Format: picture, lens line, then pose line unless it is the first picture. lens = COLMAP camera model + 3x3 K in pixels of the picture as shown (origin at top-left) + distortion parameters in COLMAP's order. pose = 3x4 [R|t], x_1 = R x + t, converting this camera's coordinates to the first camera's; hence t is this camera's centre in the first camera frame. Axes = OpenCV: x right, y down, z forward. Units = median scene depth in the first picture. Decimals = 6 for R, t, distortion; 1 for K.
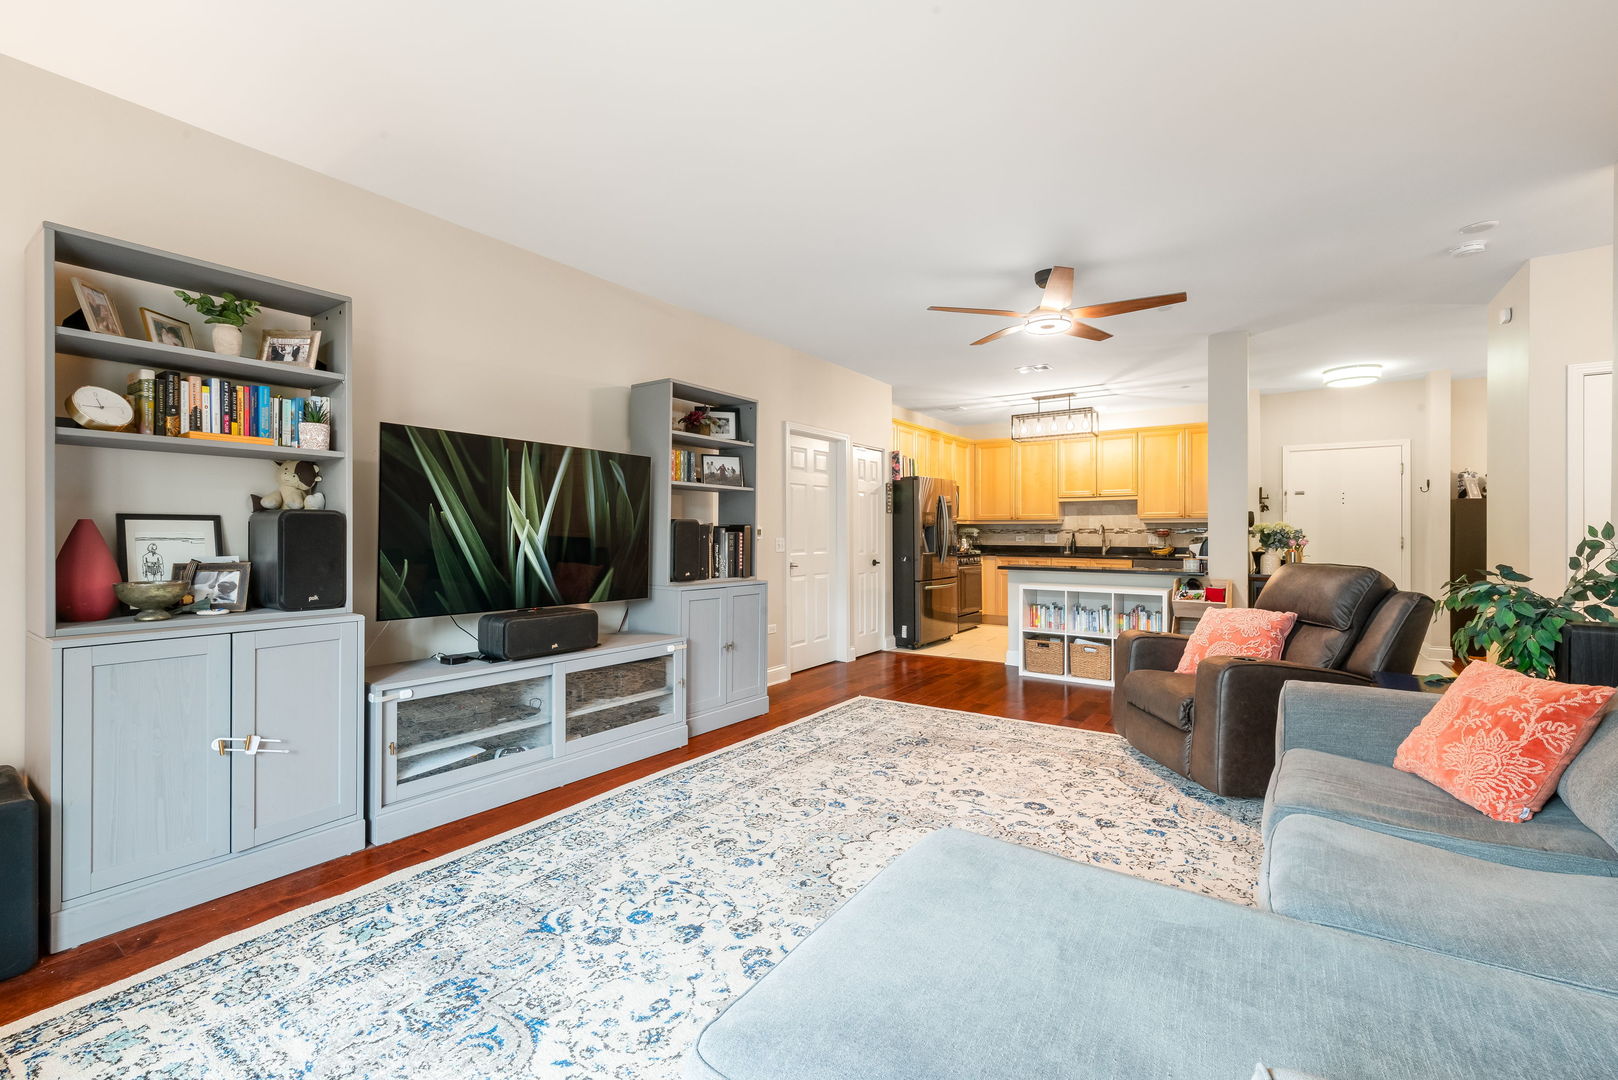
lens RADIAL K [[693.4, 0, 806.2], [0, 693.4, 526.6], [0, 0, 1]] dist [0.000298, -0.000431]
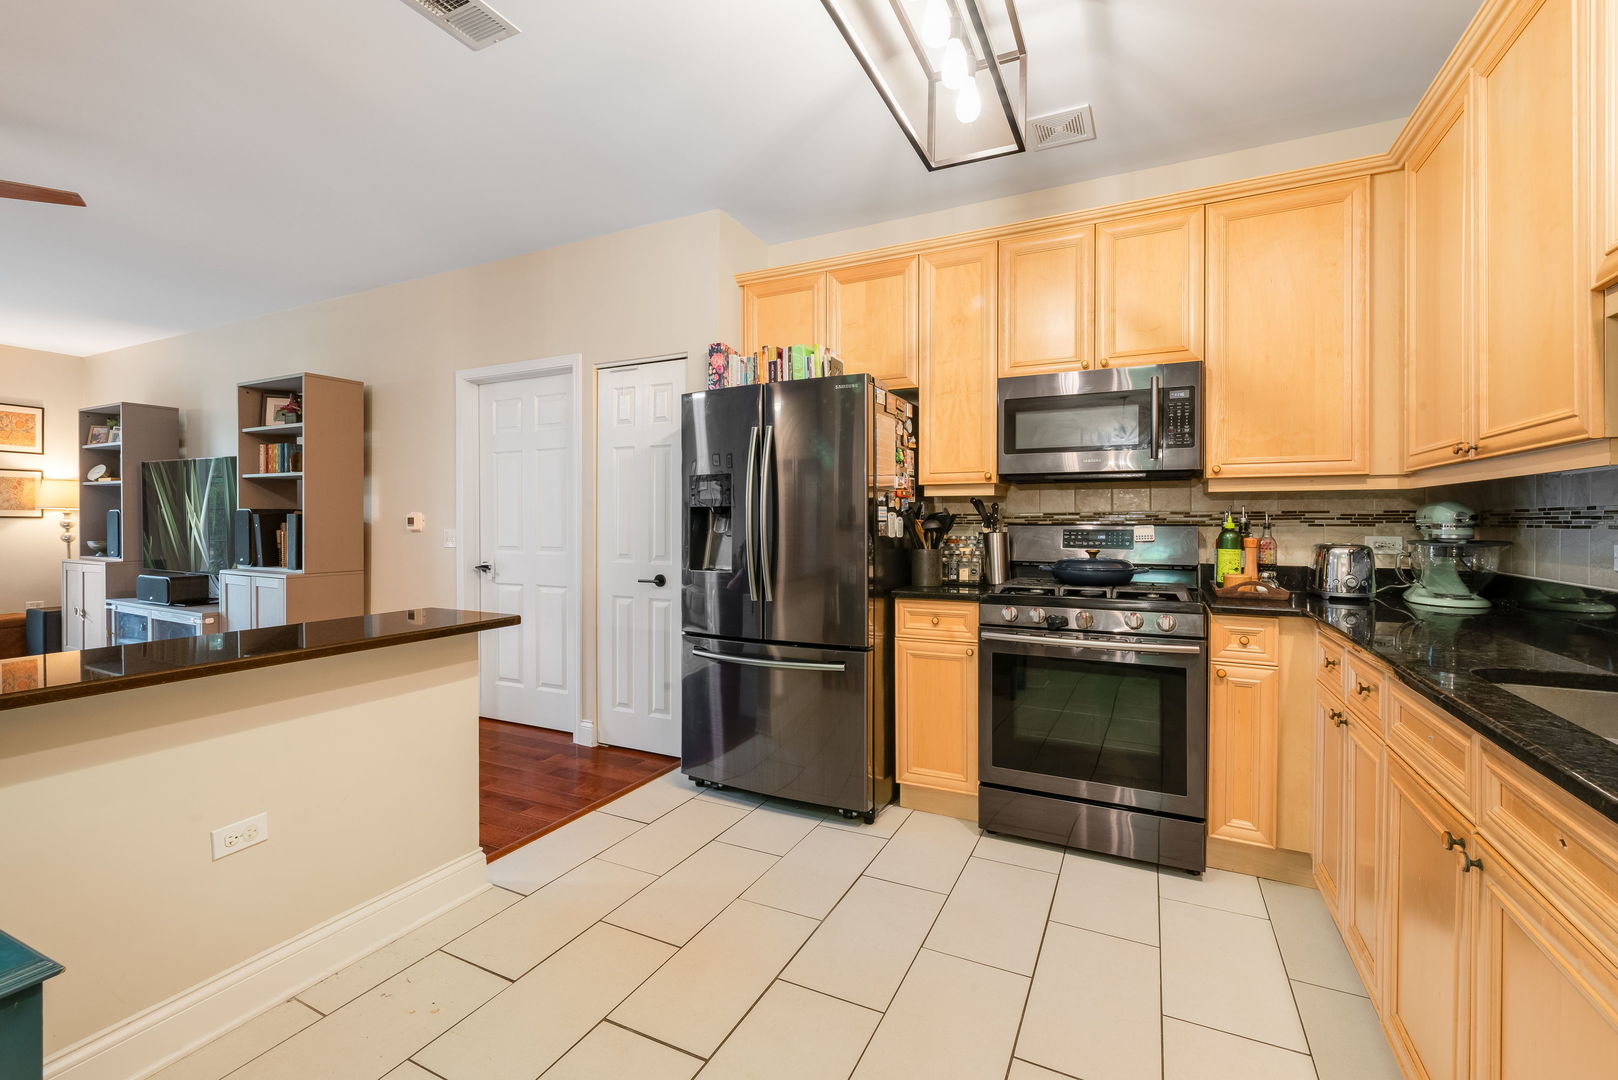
lens RADIAL K [[692.3, 0, 807.8], [0, 692.3, 537.8], [0, 0, 1]] dist [0.001015, -0.000772]
pose [[0.150387, 0.021234, -0.988399, 1.290766], [0.005507, 0.999736, 0.022315, 0.019292], [0.988612, -0.008799, 0.150230, 2.152884]]
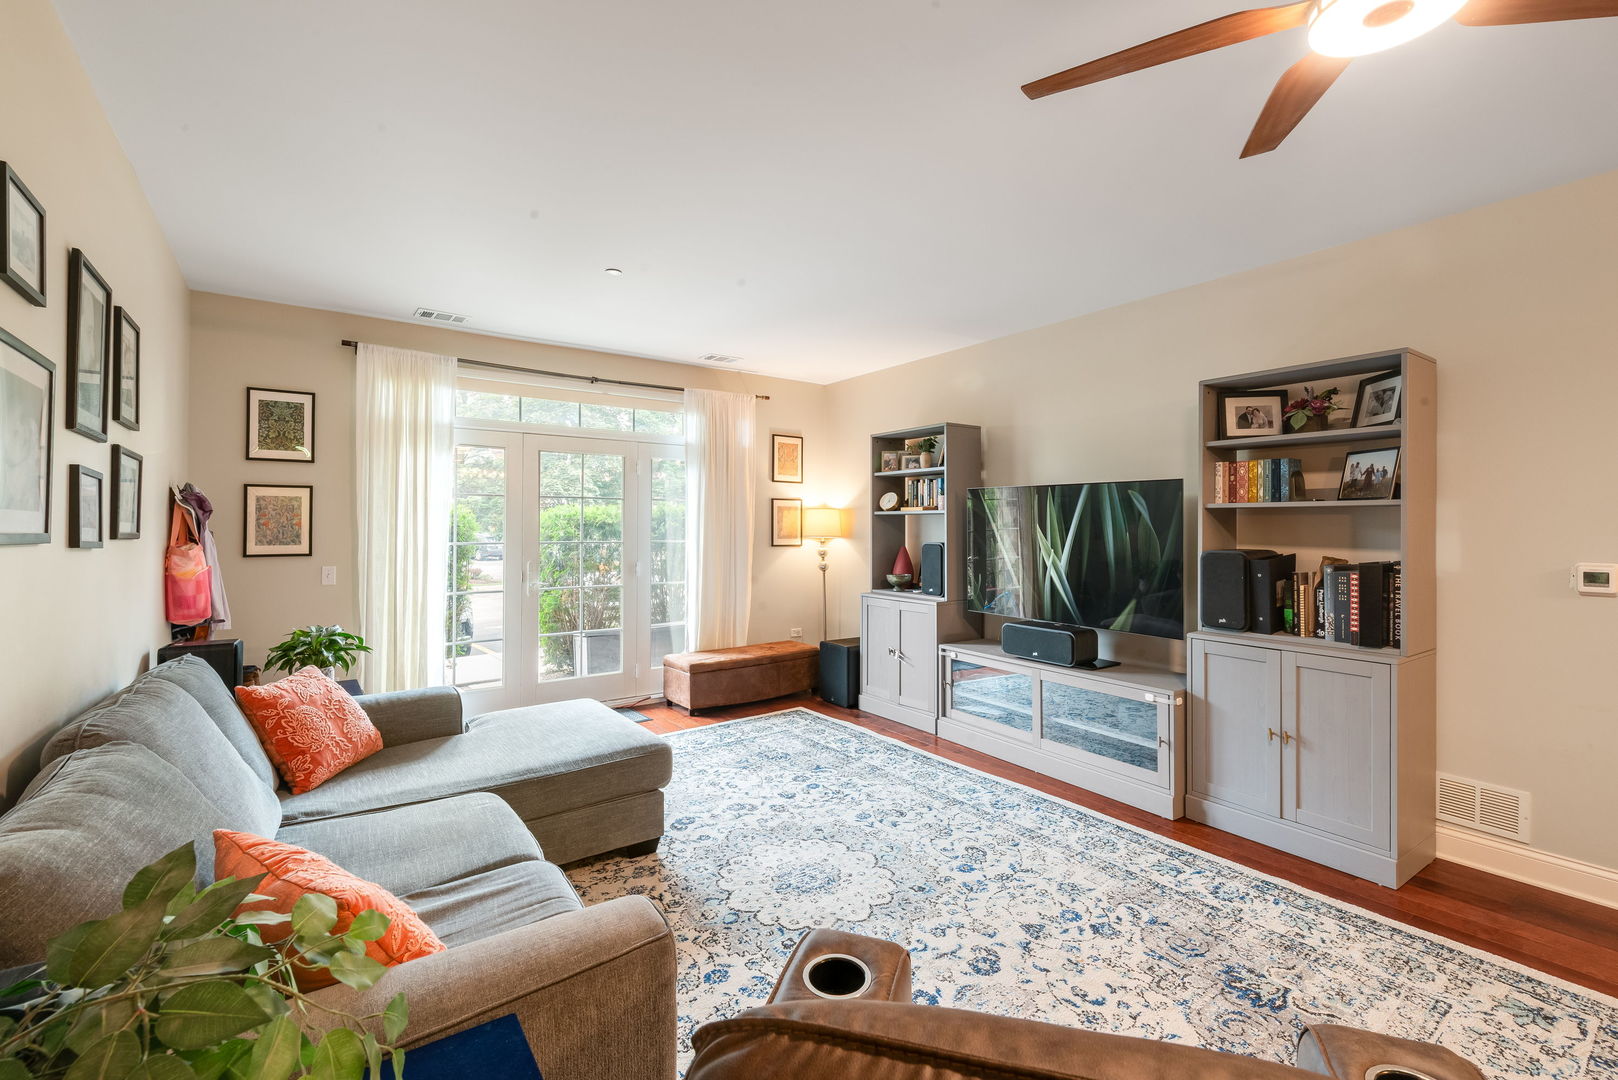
lens RADIAL K [[693.4, 0, 806.2], [0, 693.4, 526.6], [0, 0, 1]] dist [0.000298, -0.000431]
pose [[-0.333358, -0.004459, -0.942790, 0.913530], [0.005074, 0.999966, -0.006524, -0.045065], [0.942787, -0.006958, -0.333324, 1.026970]]
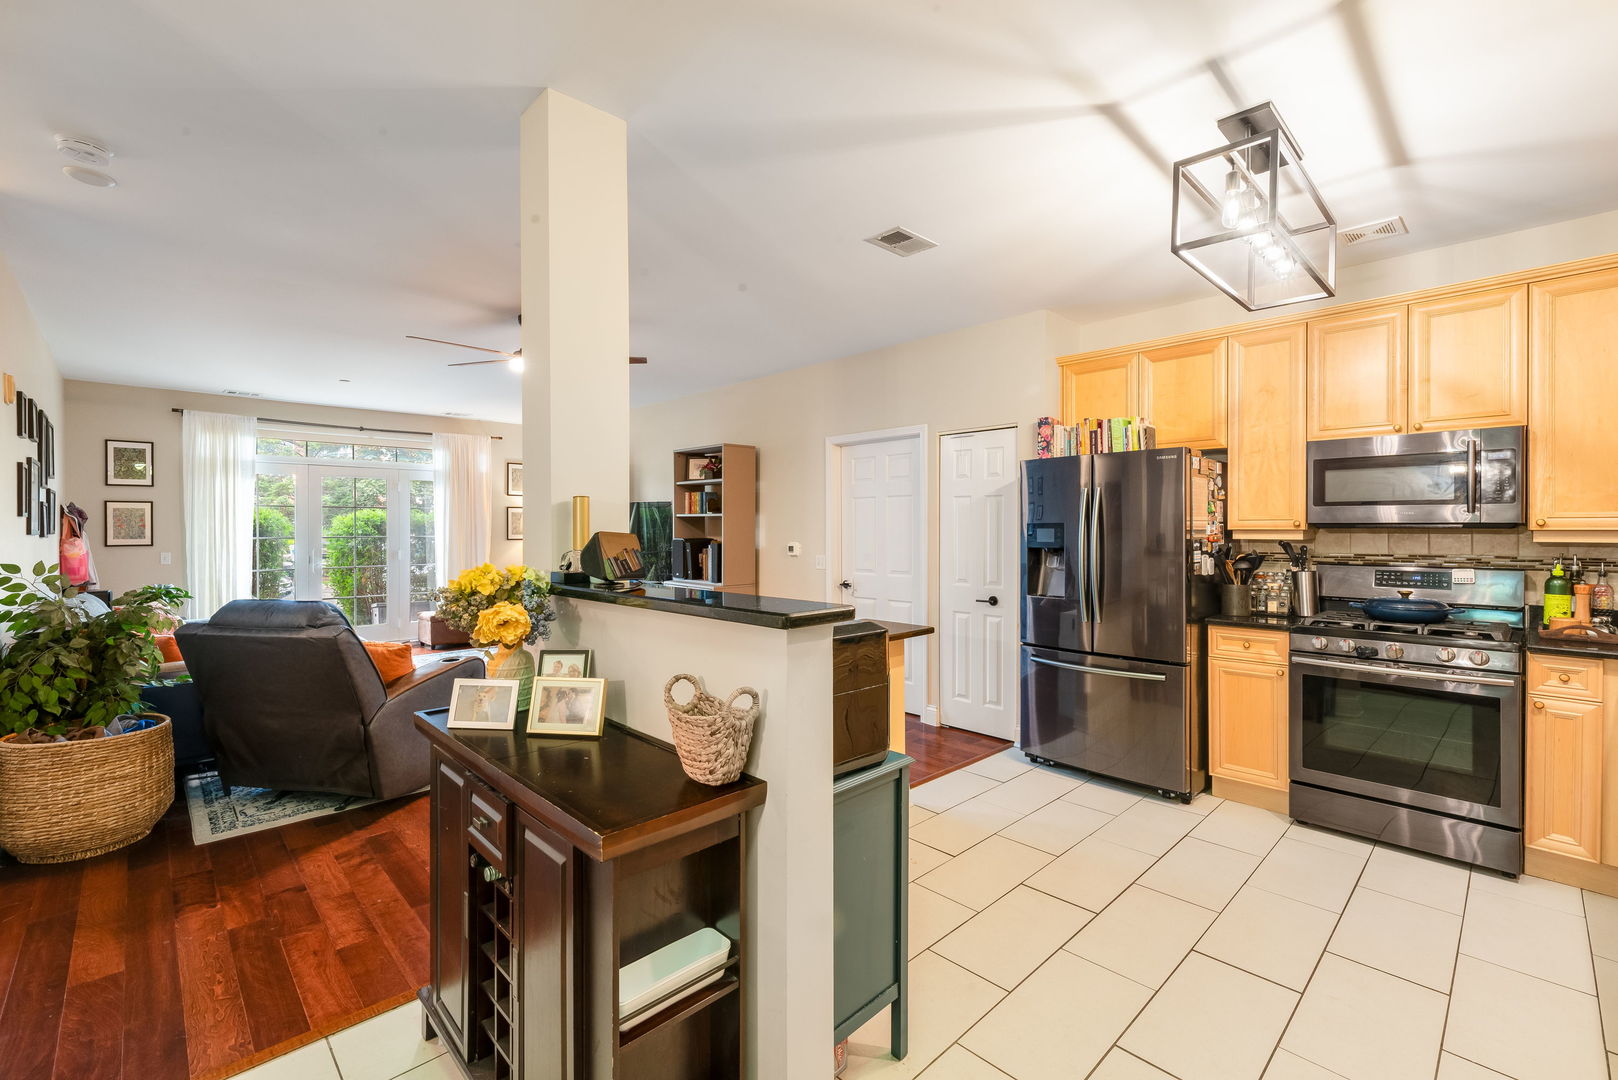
lens RADIAL K [[692.3, 0, 807.8], [0, 692.3, 537.8], [0, 0, 1]] dist [0.001015, -0.000772]
pose [[-0.193855, 0.013605, -0.980936, 1.614075], [0.008133, 0.999892, 0.012261, -0.036721], [0.980996, -0.005601, -0.193945, 1.994311]]
